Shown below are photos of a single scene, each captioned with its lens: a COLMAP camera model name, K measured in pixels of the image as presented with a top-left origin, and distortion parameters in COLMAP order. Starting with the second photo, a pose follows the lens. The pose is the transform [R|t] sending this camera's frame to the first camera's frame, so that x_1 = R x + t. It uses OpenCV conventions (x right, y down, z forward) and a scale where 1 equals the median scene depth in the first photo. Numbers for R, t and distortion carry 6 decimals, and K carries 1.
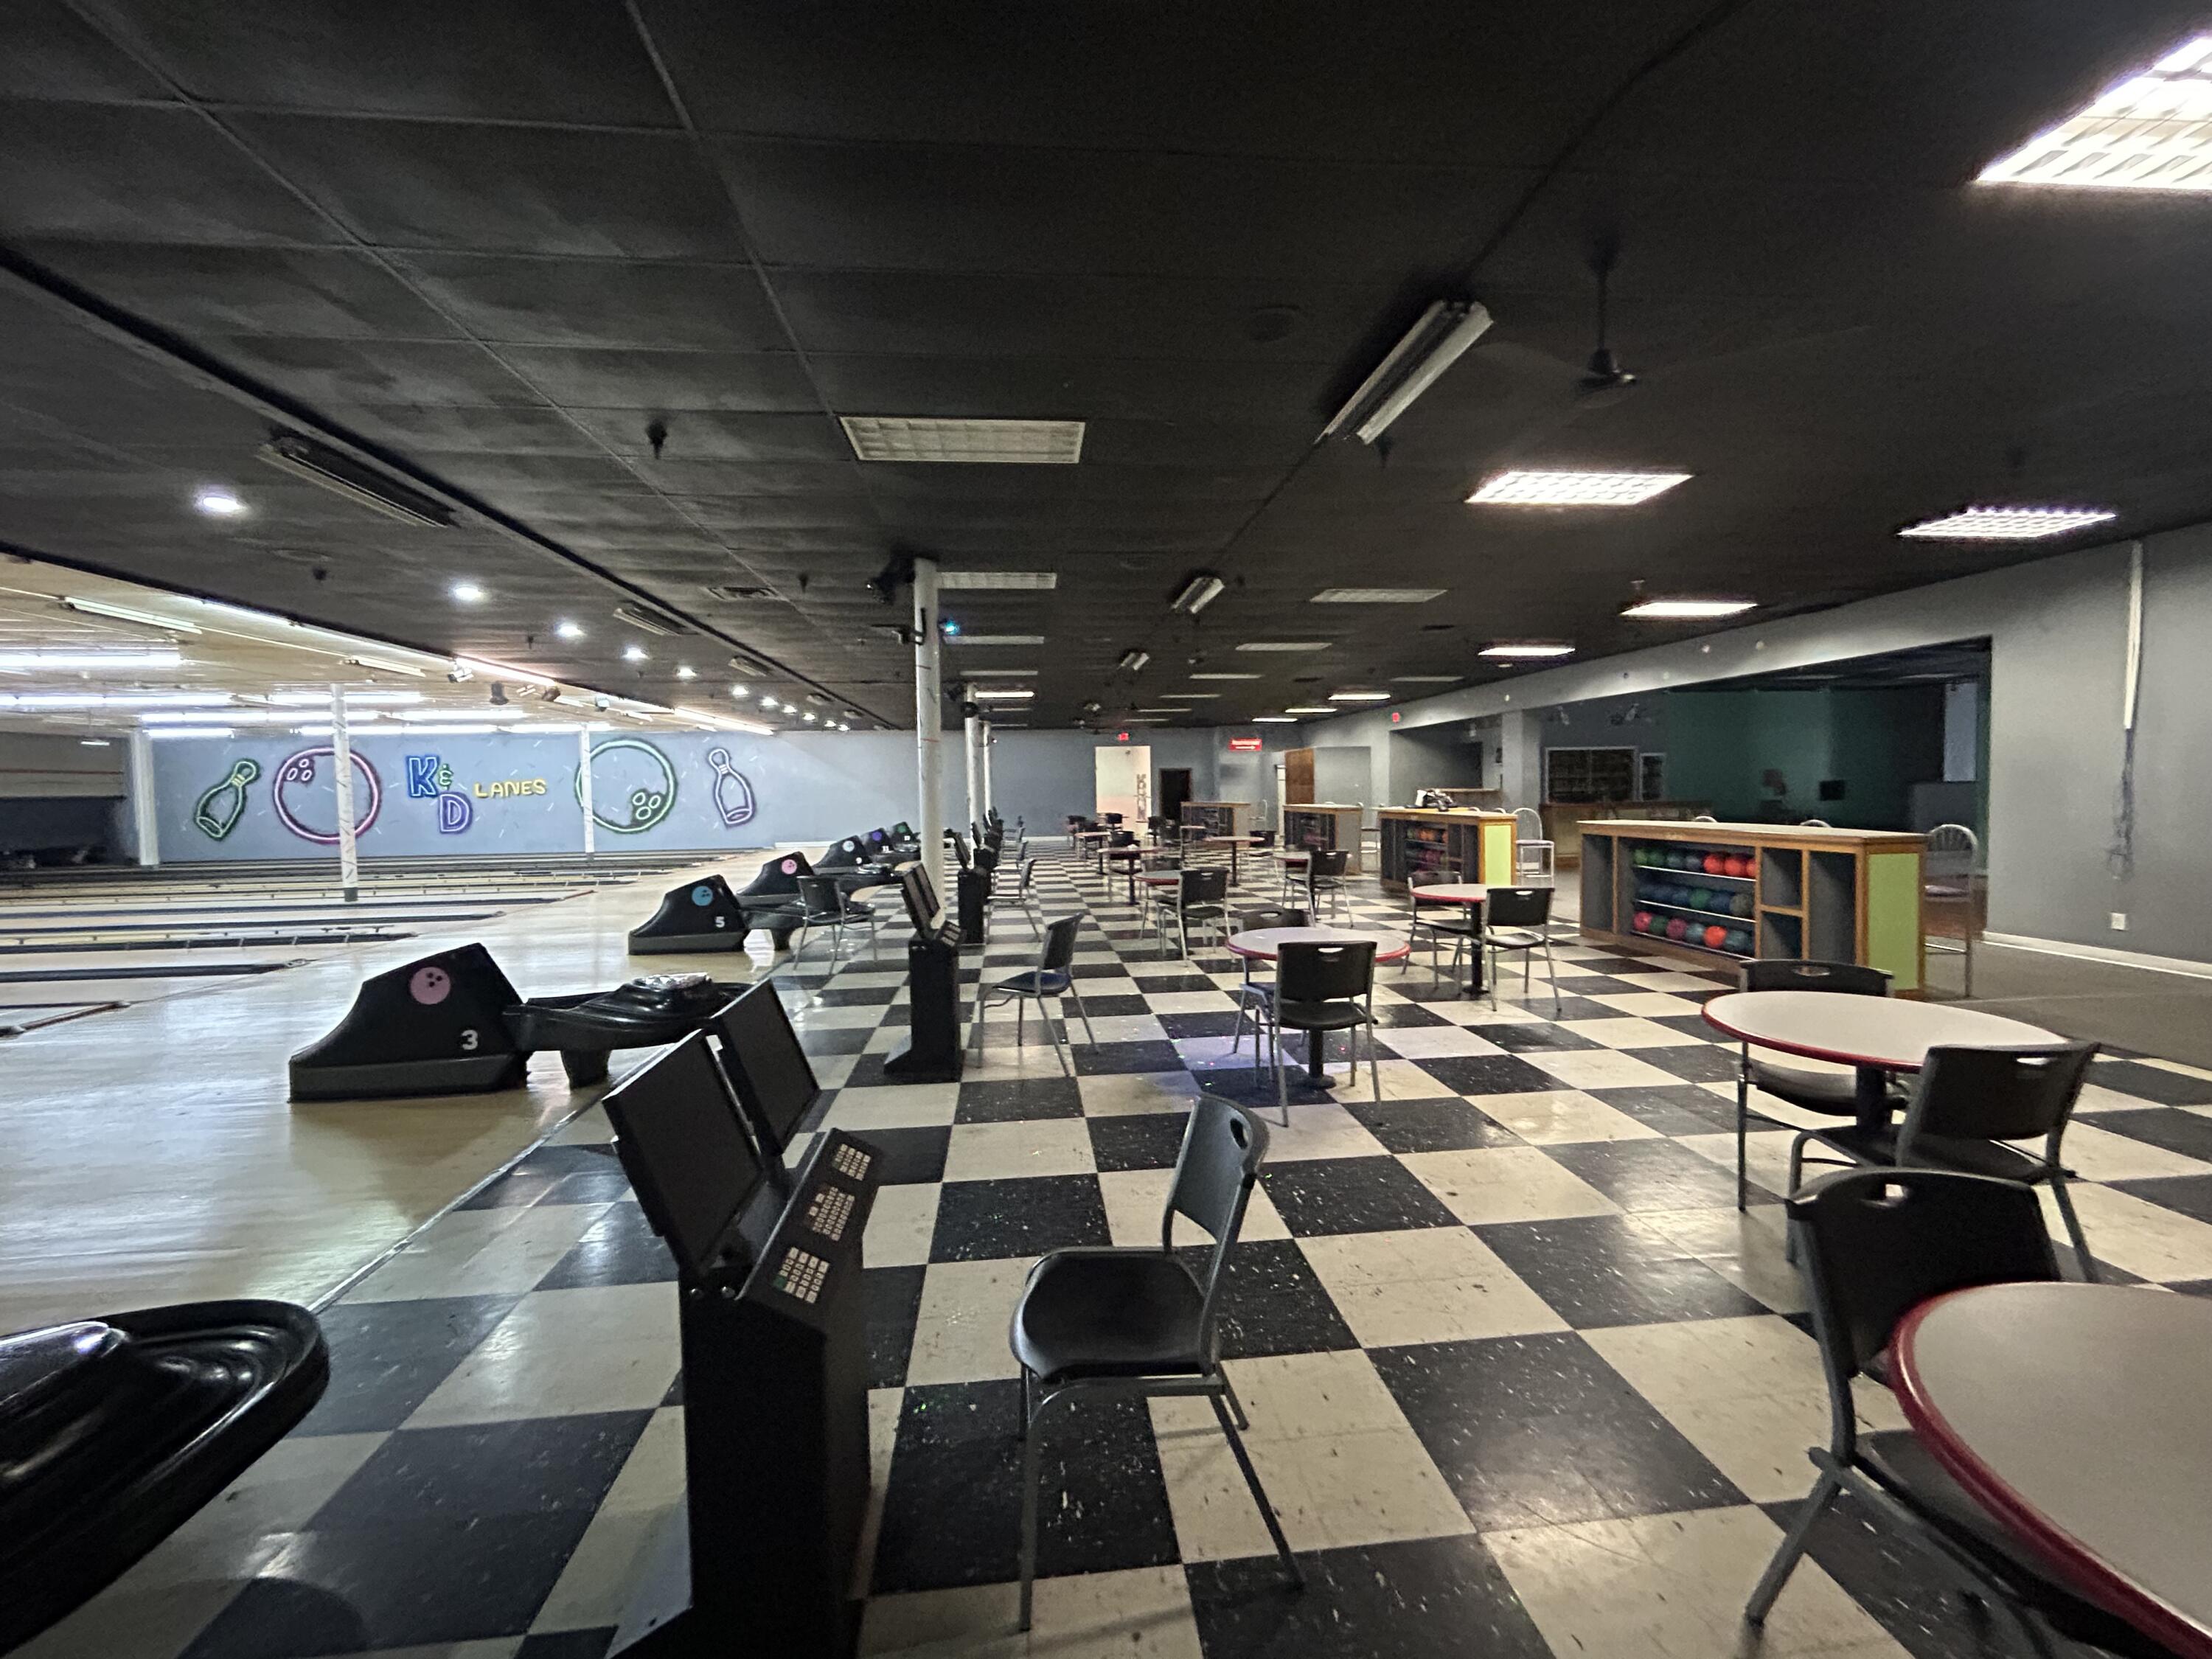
lens RADIAL K [[899.2, 0, 1104.9], [0, 899.2, 822.7], [0, 0, 1]] dist [-0.001237, 0.000072]
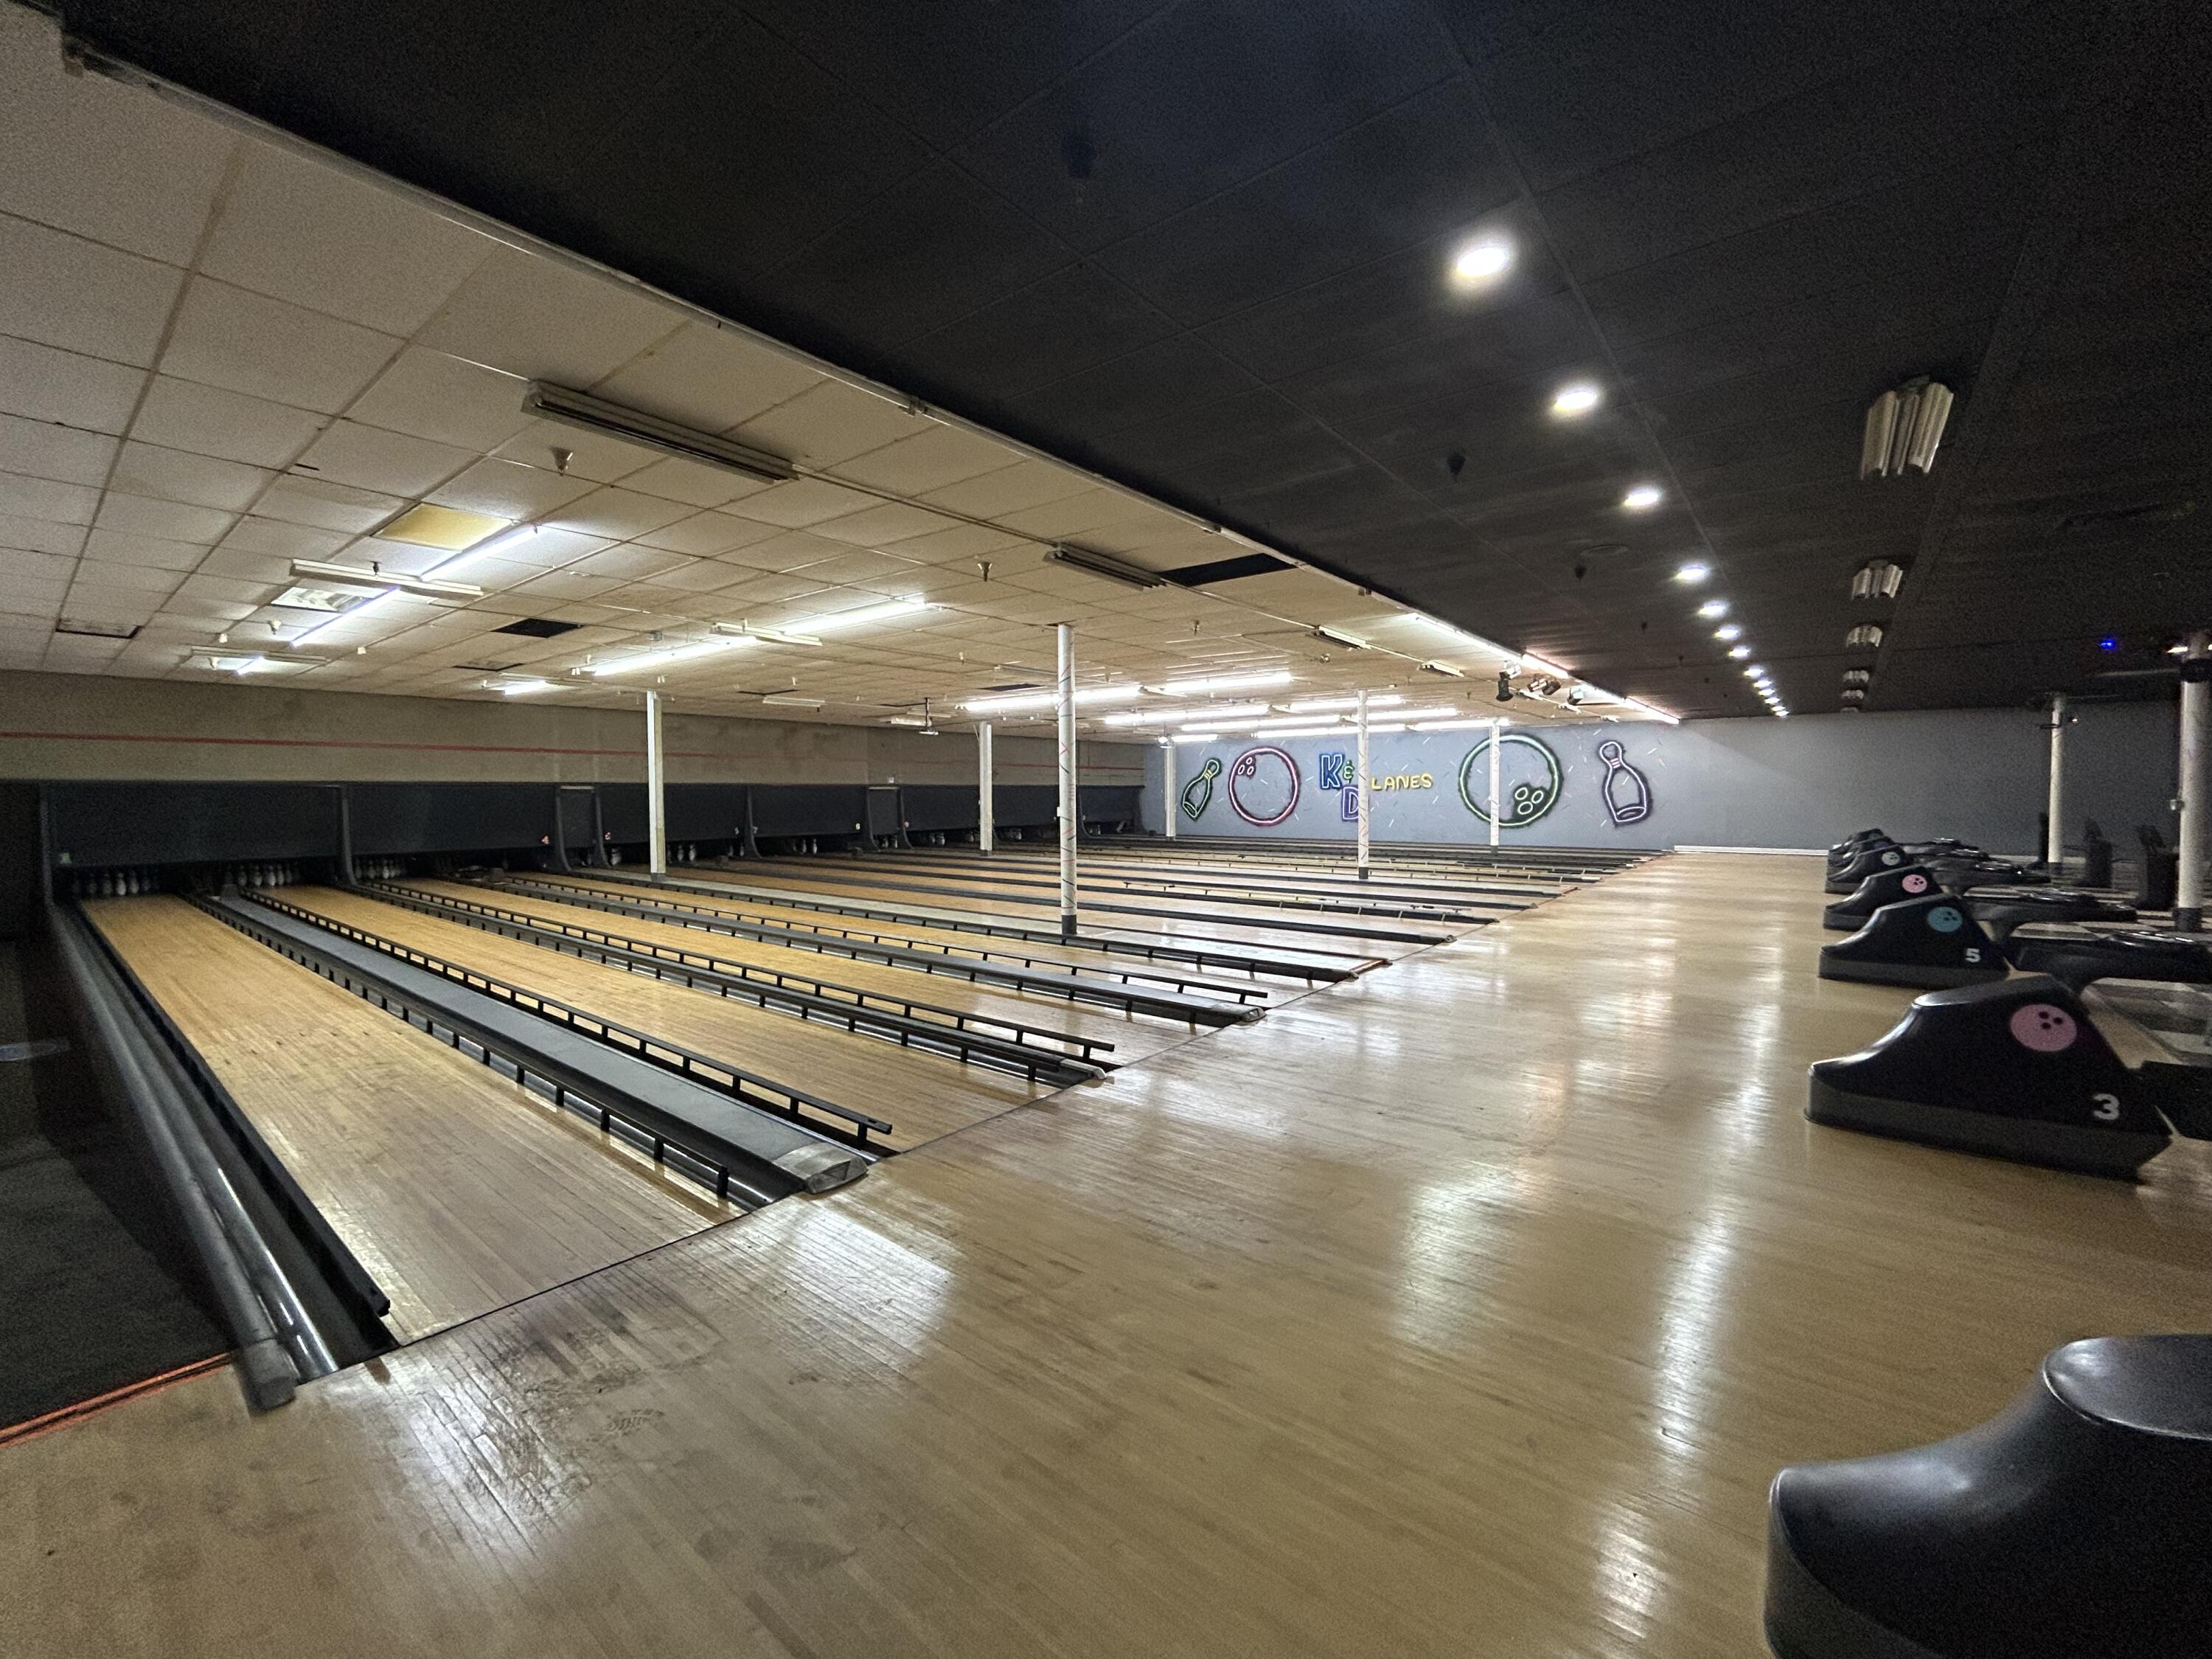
lens RADIAL K [[899.2, 0, 1104.9], [0, 899.2, 822.7], [0, 0, 1]] dist [-0.001237, 0.000072]
pose [[0.709680, 0.038877, -0.703451, -0.155055], [-0.035489, 0.999181, 0.019418, 0.002730], [0.703630, 0.011184, 0.710479, -0.030230]]
